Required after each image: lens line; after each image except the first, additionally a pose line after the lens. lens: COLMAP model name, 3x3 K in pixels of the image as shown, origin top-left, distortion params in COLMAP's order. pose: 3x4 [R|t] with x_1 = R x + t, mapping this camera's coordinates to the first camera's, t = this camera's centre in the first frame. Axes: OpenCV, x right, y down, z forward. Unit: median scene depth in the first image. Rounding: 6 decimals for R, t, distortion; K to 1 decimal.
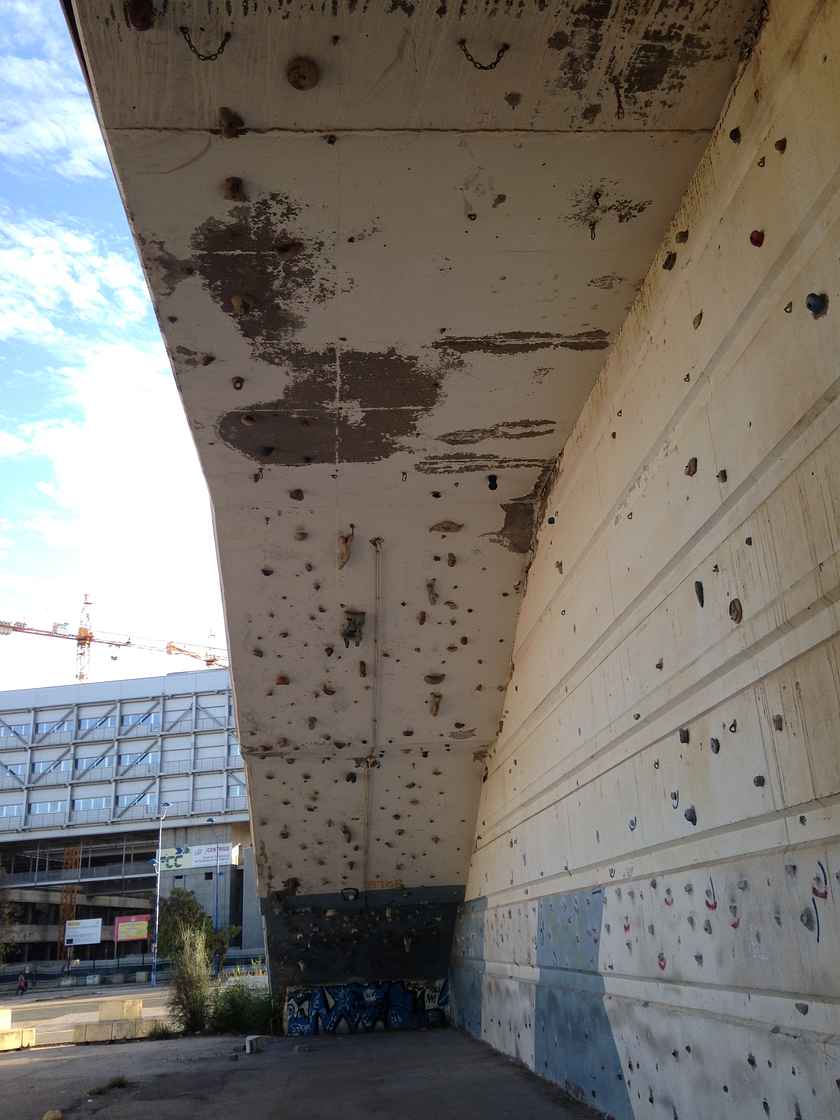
lens RADIAL K [[1059.4, 0, 420.0], [0, 1059.4, 560.0], [0, 0, 1]] dist [0.078261, 0.003295]
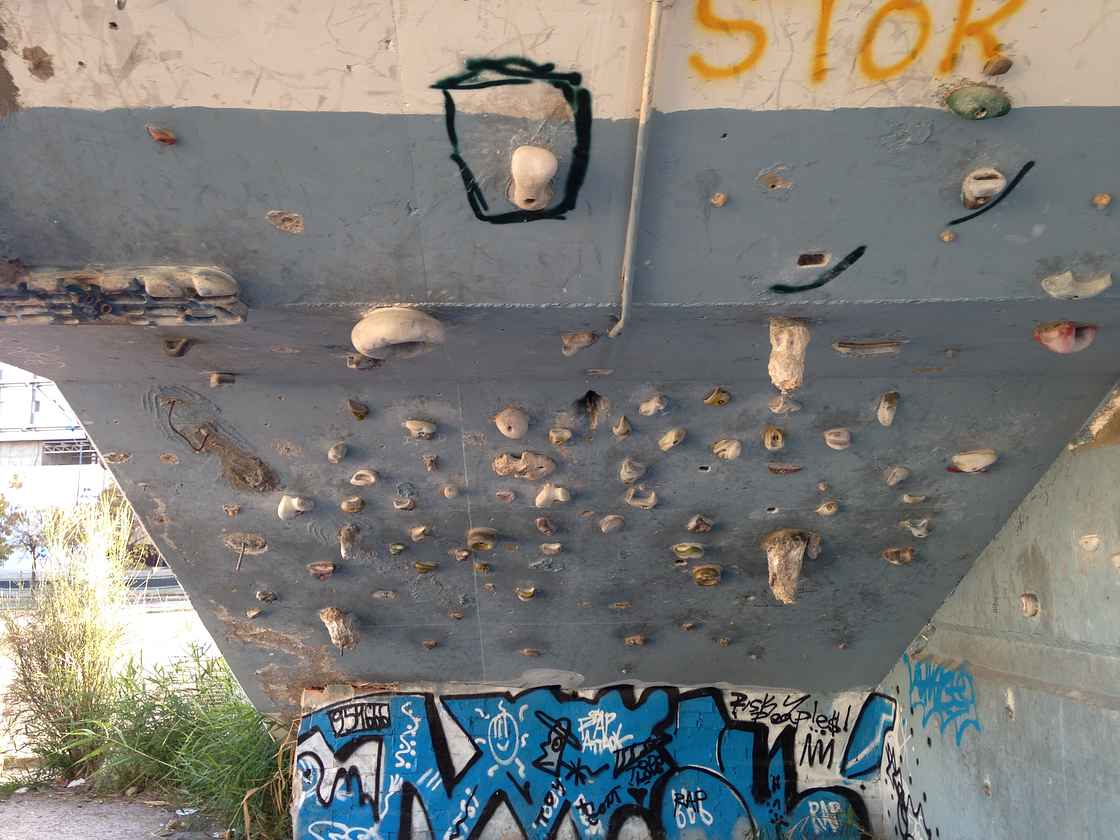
lens RADIAL K [[1059.4, 0, 560.0], [0, 1059.4, 420.0], [0, 0, 1]] dist [0.078261, 0.003295]
pose [[0.997556, 0.040902, -0.056657, -0.045433], [-0.028274, 0.977717, 0.208015, 0.271889], [0.063902, -0.205904, 0.976483, 0.753150]]
